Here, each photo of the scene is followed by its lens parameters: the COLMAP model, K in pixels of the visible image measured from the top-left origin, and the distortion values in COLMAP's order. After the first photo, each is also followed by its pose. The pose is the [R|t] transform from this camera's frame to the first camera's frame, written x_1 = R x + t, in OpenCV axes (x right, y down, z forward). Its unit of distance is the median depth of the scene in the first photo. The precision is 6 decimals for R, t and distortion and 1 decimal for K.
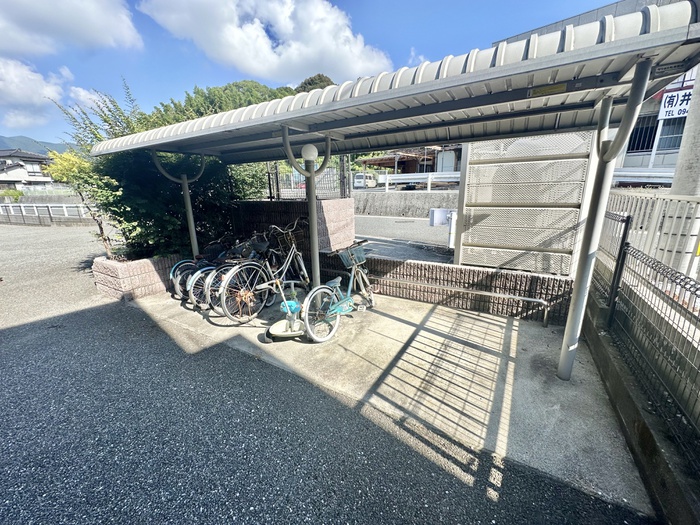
lens RADIAL K [[278.4, 0, 350.0], [0, 278.4, 262.5], [0, 0, 1]] dist [-0.002810, -0.000082]
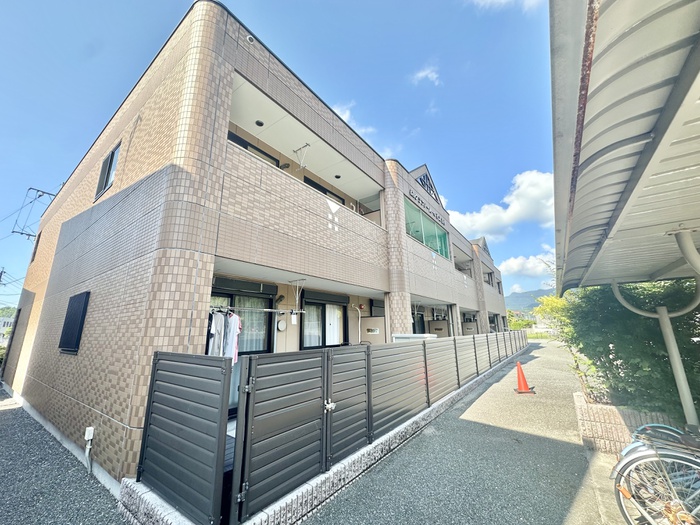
lens RADIAL K [[278.4, 0, 350.0], [0, 278.4, 262.5], [0, 0, 1]] dist [-0.002810, -0.000082]
pose [[-0.095506, -0.213483, -0.972267, 0.277107], [-0.237885, 0.953326, -0.185957, -0.087188], [0.966586, 0.213528, -0.141833, 0.250659]]
